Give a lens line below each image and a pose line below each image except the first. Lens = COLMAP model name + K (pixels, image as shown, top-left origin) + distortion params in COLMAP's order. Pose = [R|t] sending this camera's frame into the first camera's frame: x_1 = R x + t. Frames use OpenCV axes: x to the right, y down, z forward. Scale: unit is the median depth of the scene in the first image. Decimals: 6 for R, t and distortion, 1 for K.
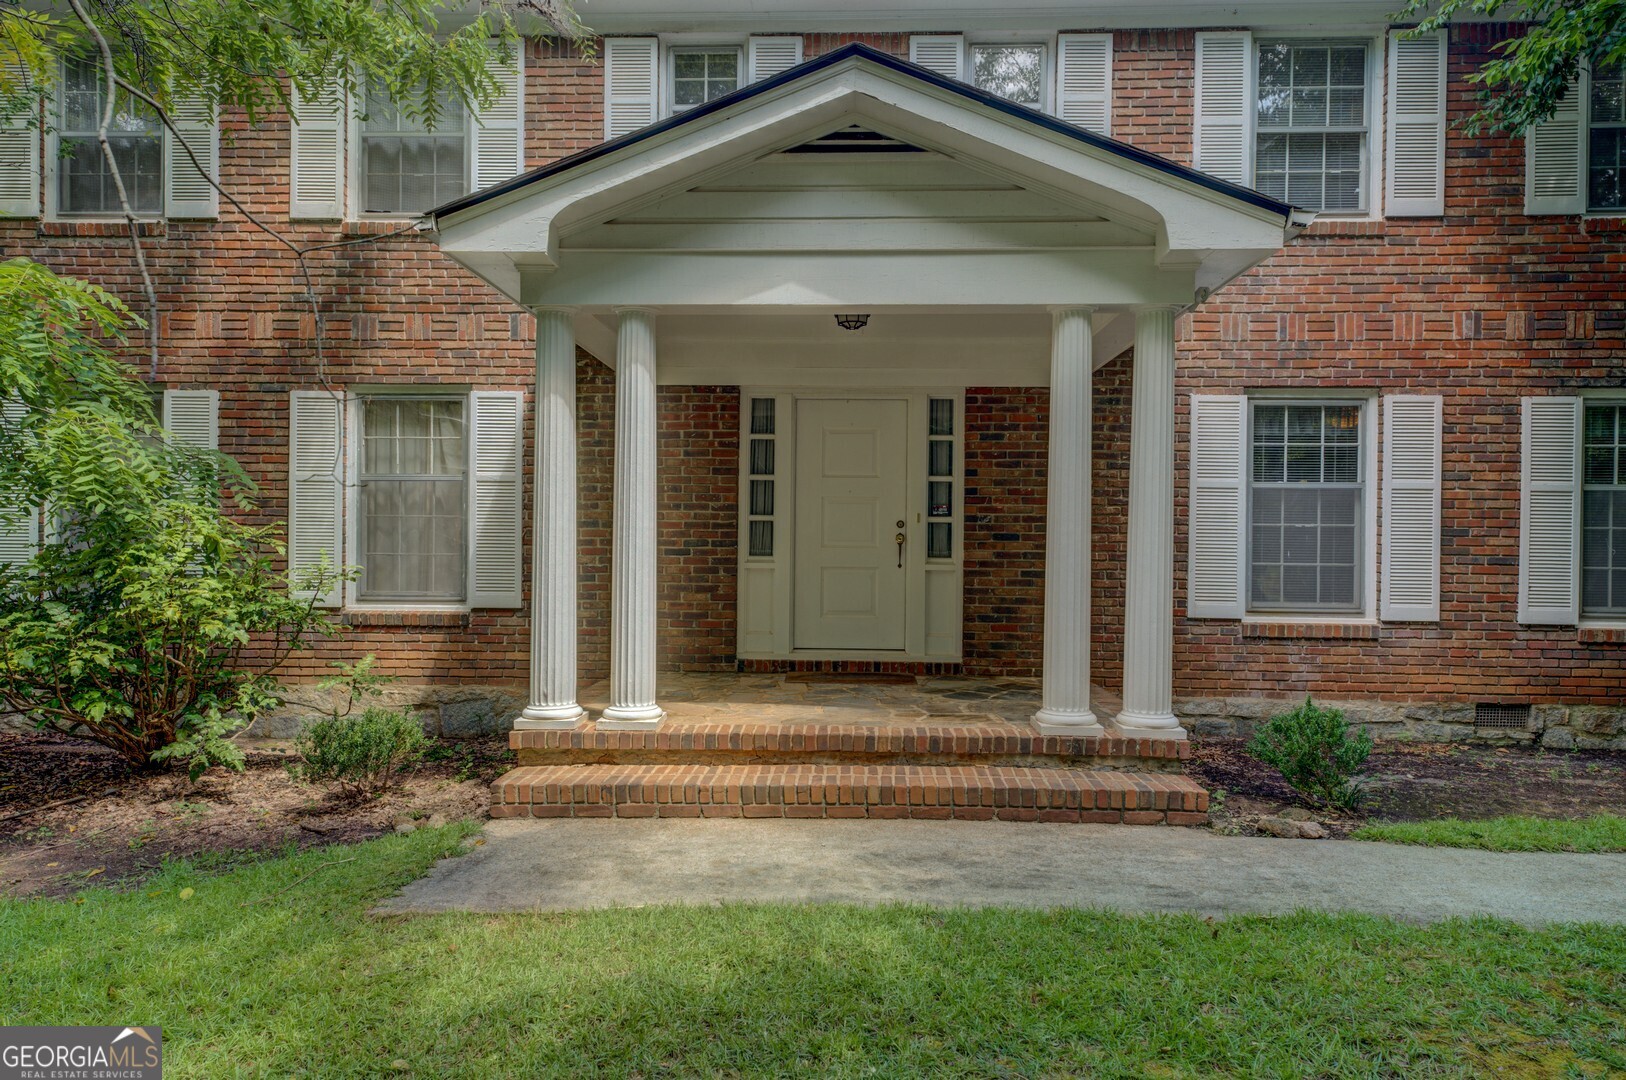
lens RADIAL K [[1106.8, 0, 754.9], [0, 1106.8, 534.1], [0, 0, 1]] dist [0.017531, 0.010358]
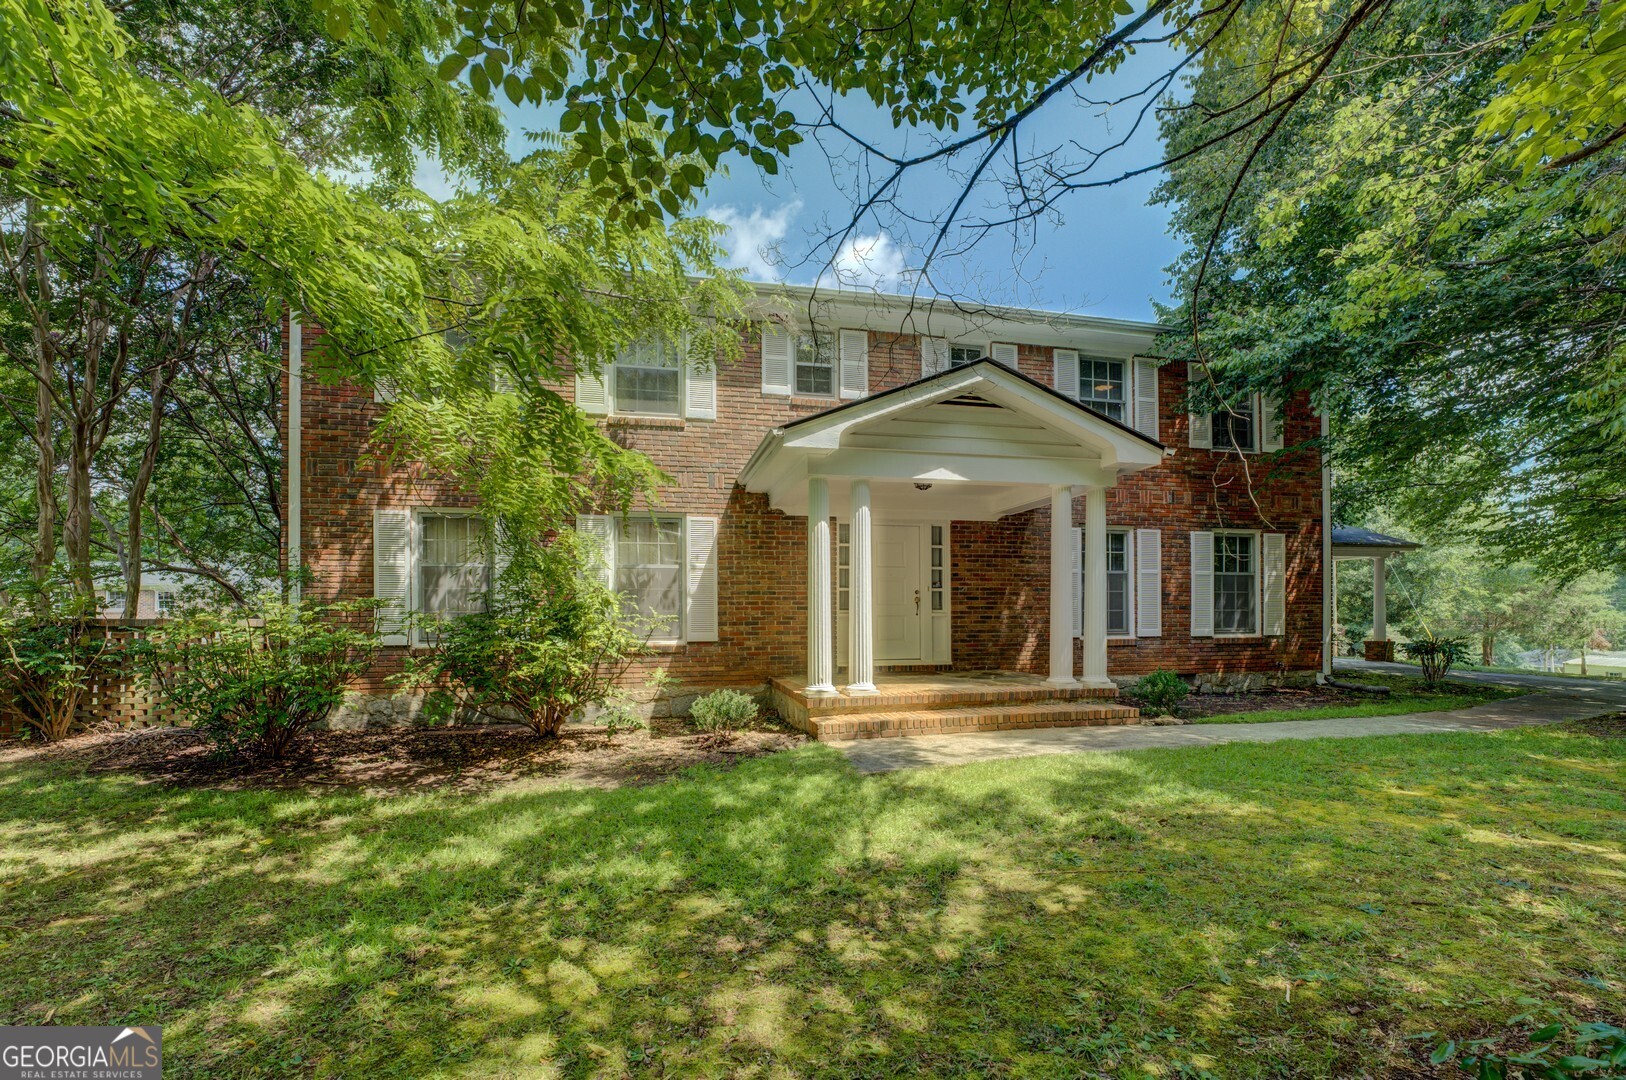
lens RADIAL K [[700.3, 0, 797.3], [0, 700.3, 600.1], [0, 0, 1]] dist [-0.026236, 0.003902]
pose [[0.969515, -0.008409, 0.244889, -0.378126], [0.010637, 0.999913, -0.007774, 0.012425], [-0.244803, 0.010142, 0.969520, -0.110955]]
